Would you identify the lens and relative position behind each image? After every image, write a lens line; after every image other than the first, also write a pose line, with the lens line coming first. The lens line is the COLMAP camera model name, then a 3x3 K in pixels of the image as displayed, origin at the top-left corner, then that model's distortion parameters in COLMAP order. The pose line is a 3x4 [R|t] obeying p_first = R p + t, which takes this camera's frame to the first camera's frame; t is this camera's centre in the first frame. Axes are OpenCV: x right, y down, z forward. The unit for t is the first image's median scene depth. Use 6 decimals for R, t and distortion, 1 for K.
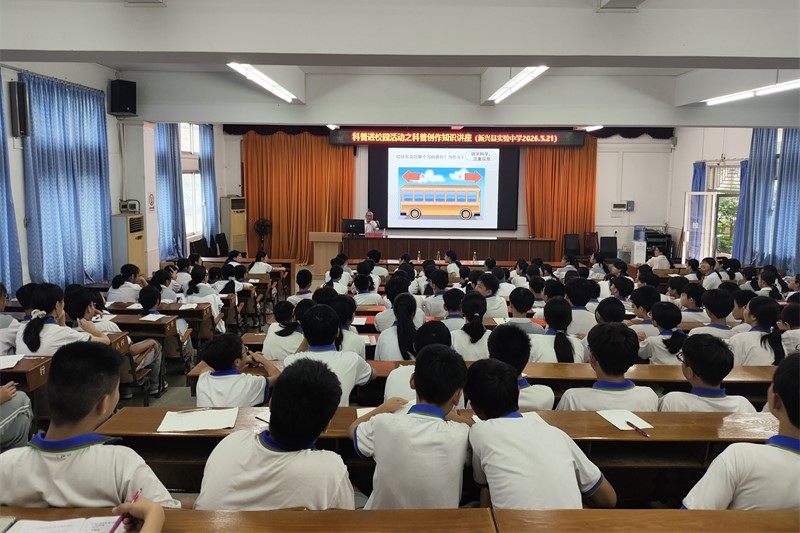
lens RADIAL K [[587.9, 0, 400.4], [0, 587.9, 232.8], [0, 0, 1]] dist [0.148771, -0.247449]
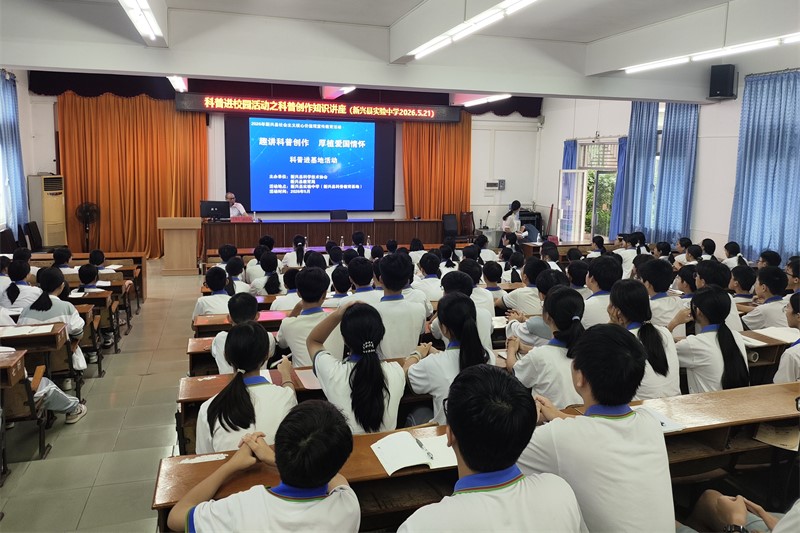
lens RADIAL K [[587.9, 0, 400.4], [0, 587.9, 232.8], [0, 0, 1]] dist [0.148771, -0.247449]
pose [[0.957418, -0.029554, 0.287190, -0.064622], [0.021881, 0.999314, 0.029890, 0.002055], [-0.287877, -0.022333, 0.957407, 0.108796]]
